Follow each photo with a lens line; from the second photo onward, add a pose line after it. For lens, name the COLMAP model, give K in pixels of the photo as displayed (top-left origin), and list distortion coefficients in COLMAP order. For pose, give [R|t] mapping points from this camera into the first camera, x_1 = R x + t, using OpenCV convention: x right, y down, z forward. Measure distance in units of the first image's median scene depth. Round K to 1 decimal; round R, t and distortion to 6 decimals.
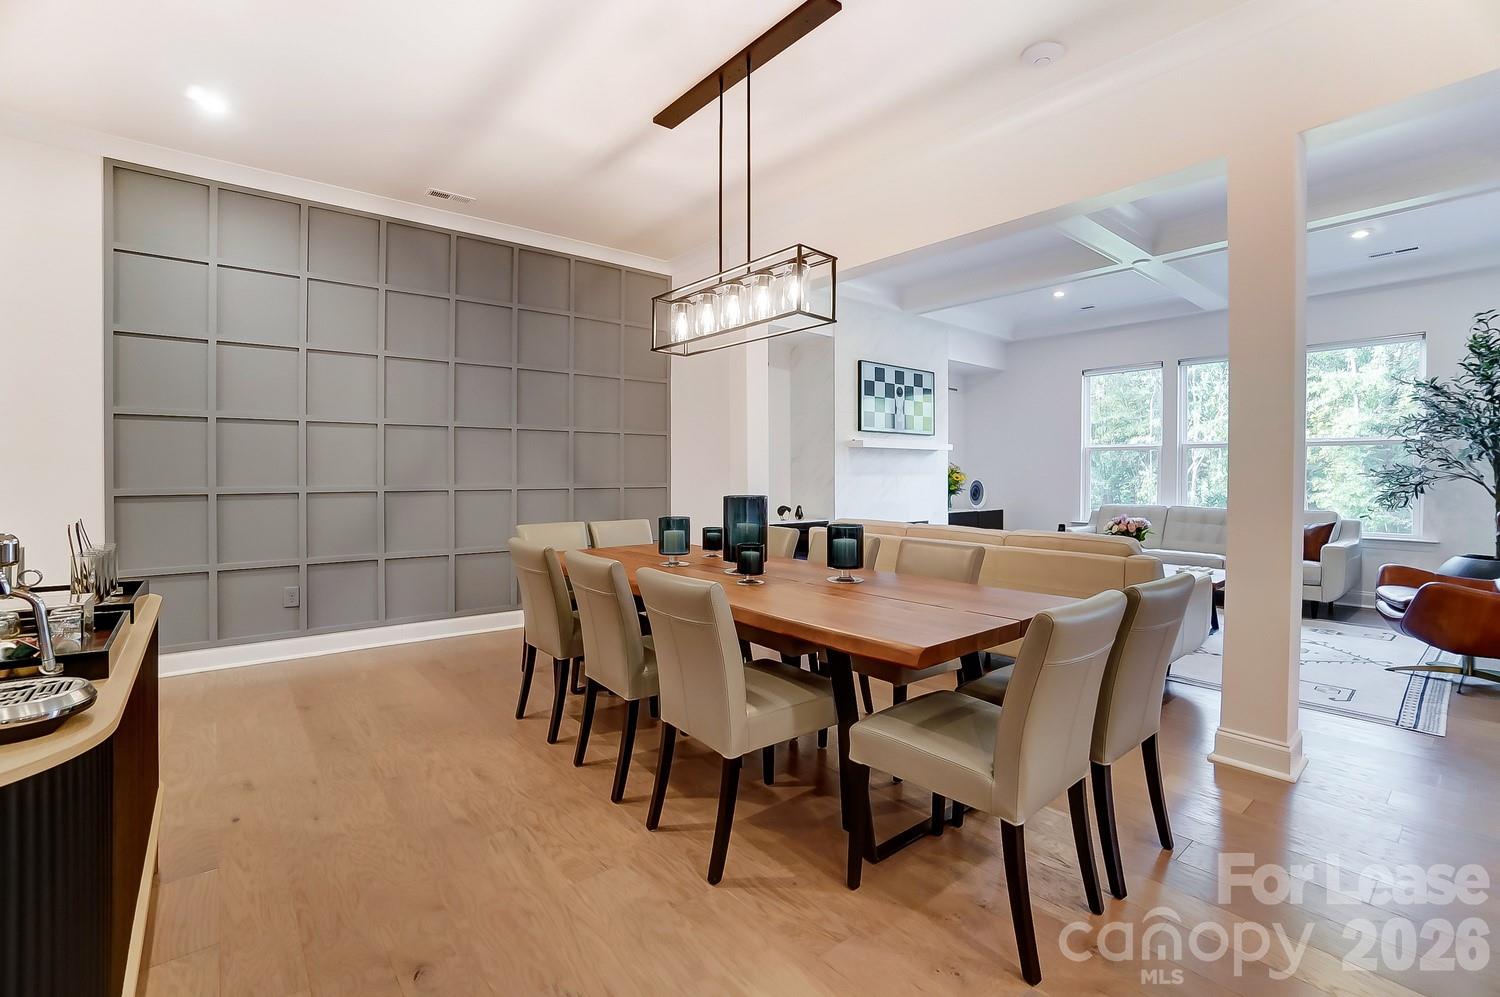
lens RADIAL K [[667.8, 0, 748.1], [0, 667.8, 483.2], [0, 0, 1]] dist [-0.066432, 0.023872]
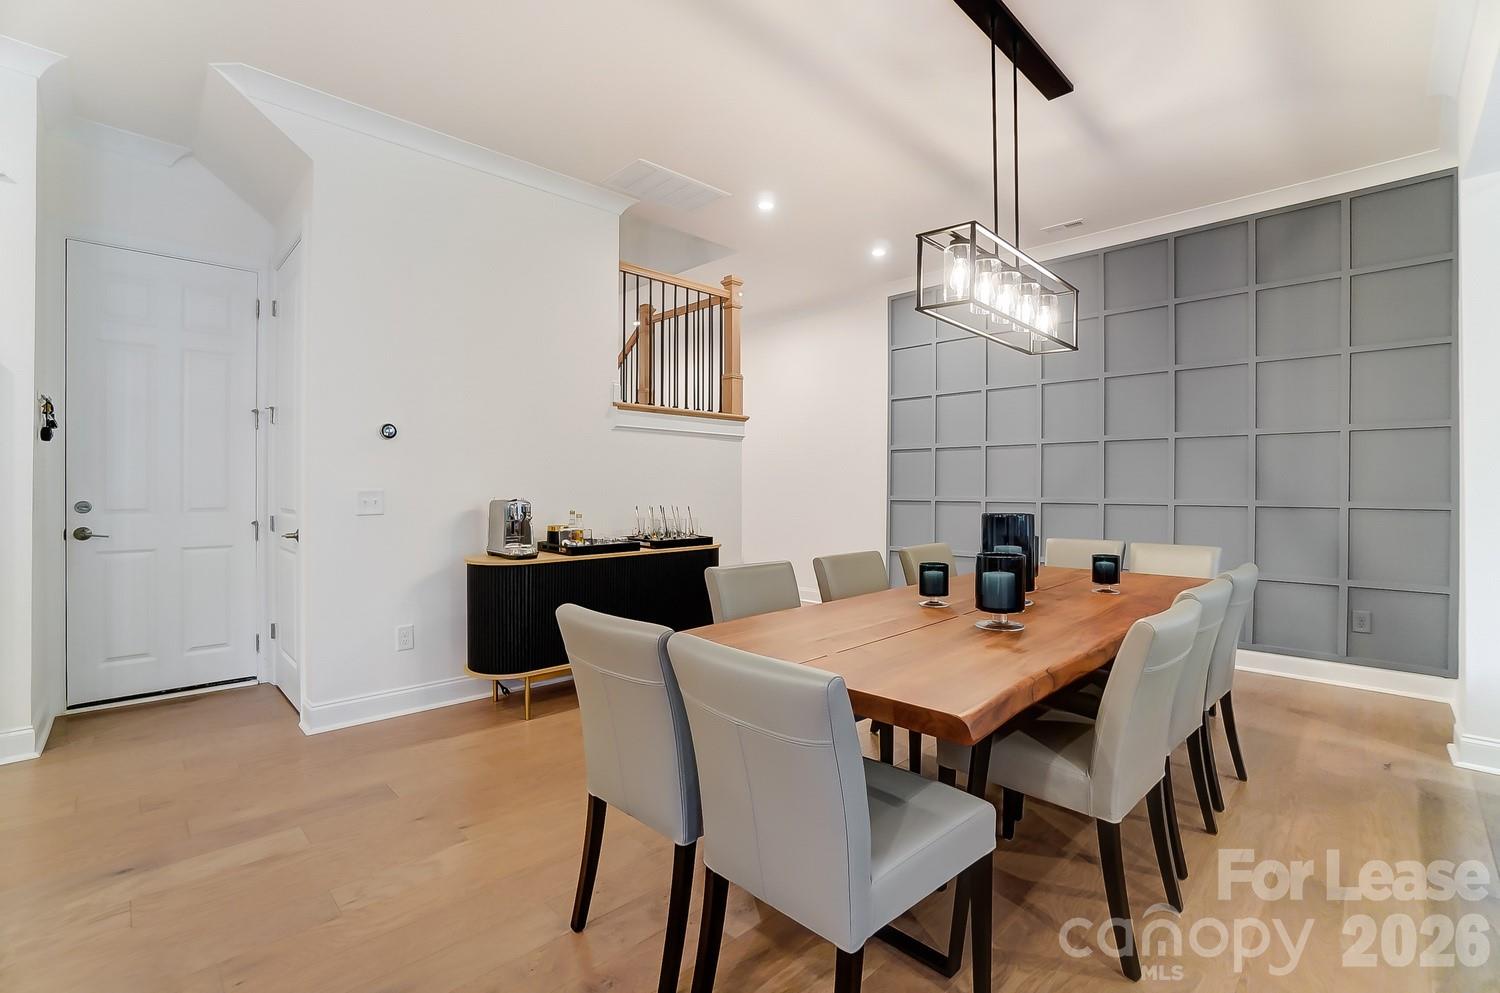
lens RADIAL K [[667.8, 0, 748.1], [0, 667.8, 481.2], [0, 0, 1]] dist [-0.066432, 0.023872]
pose [[0.097410, -0.005311, -0.995230, 0.506931], [-0.013388, 0.999888, -0.006646, -0.009552], [0.995154, 0.013972, 0.097328, 0.358106]]
